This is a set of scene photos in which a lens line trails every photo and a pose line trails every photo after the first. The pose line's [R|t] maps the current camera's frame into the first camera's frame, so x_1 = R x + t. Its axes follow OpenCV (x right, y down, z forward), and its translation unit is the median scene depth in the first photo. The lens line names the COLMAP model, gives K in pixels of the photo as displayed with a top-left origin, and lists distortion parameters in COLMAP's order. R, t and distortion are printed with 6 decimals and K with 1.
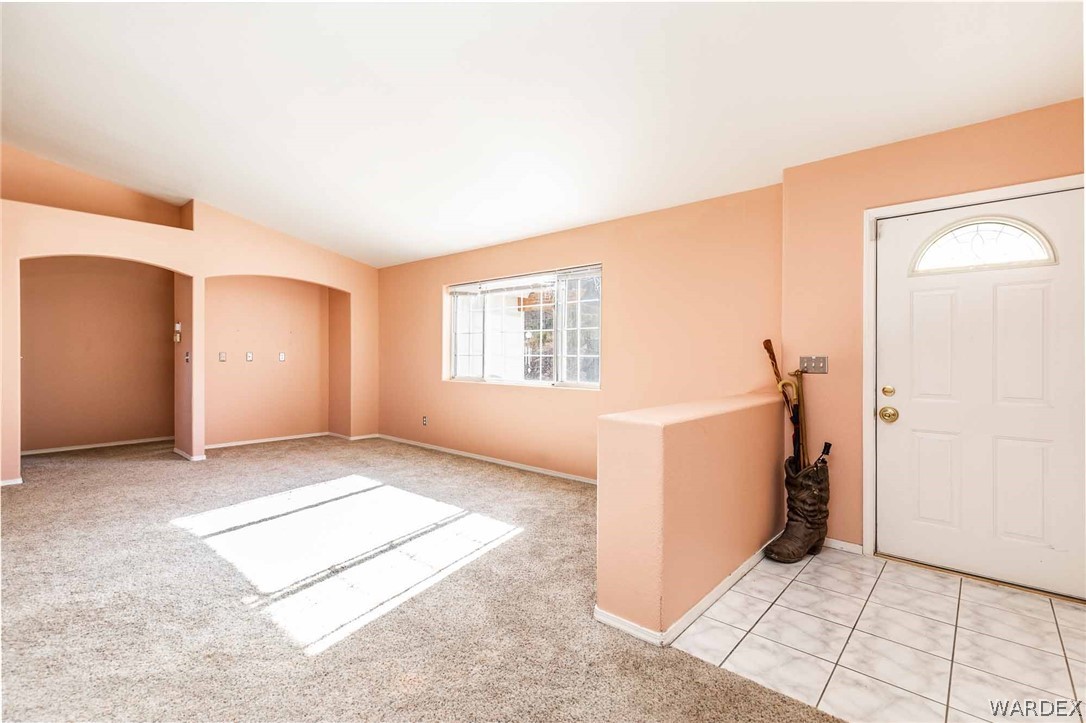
lens RADIAL K [[475.3, 0, 549.6], [0, 475.3, 364.3], [0, 0, 1]] dist [0.004458, -0.000117]
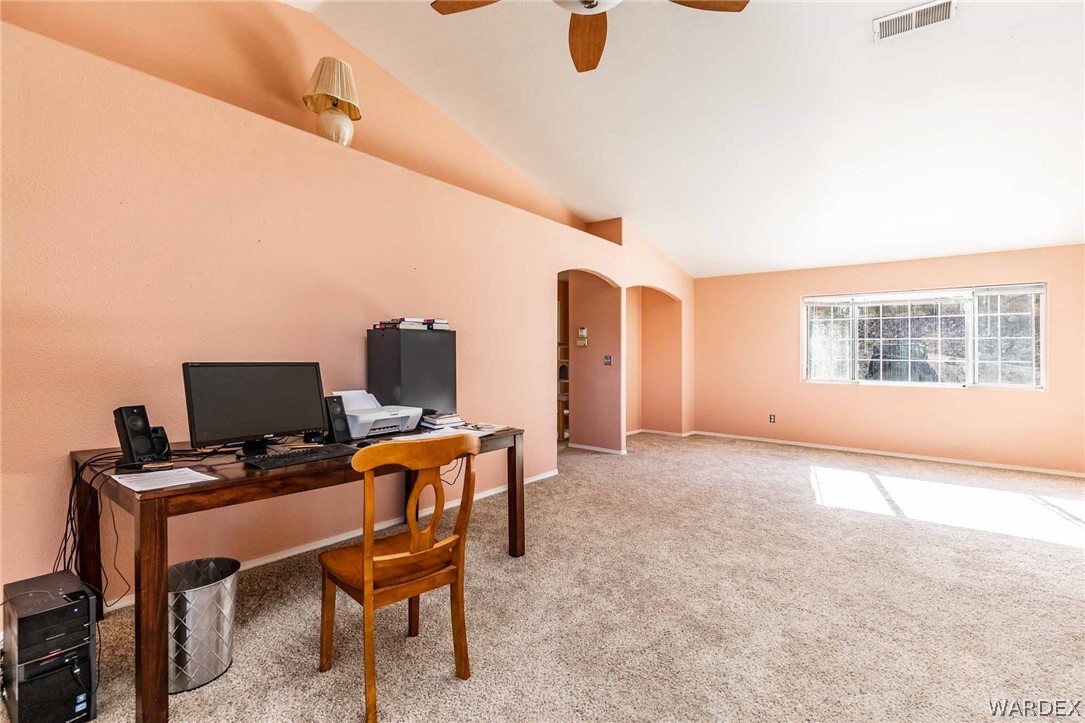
lens RADIAL K [[474.8, 0, 537.7], [0, 474.8, 361.1], [0, 0, 1]] dist [0.004458, -0.000117]
pose [[0.998572, 0.003288, 0.053320, -1.003858], [-0.002862, 0.999964, -0.008050, -0.004028], [-0.053345, 0.007886, 0.998545, -0.084766]]
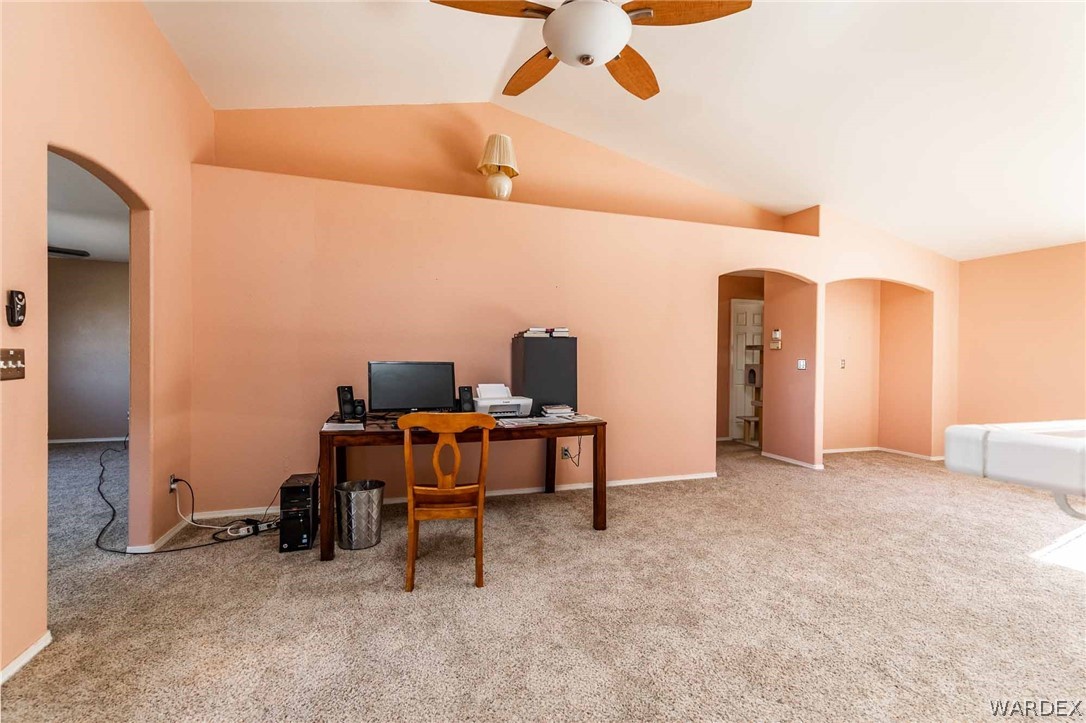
lens RADIAL K [[475.3, 0, 564.9], [0, 475.3, 369.5], [0, 0, 1]] dist [0.004458, -0.000117]
pose [[0.875335, 0.014615, -0.483296, -0.730463], [-0.014903, 0.999884, 0.003244, -0.000283], [0.483287, 0.004363, 0.875451, -0.117581]]
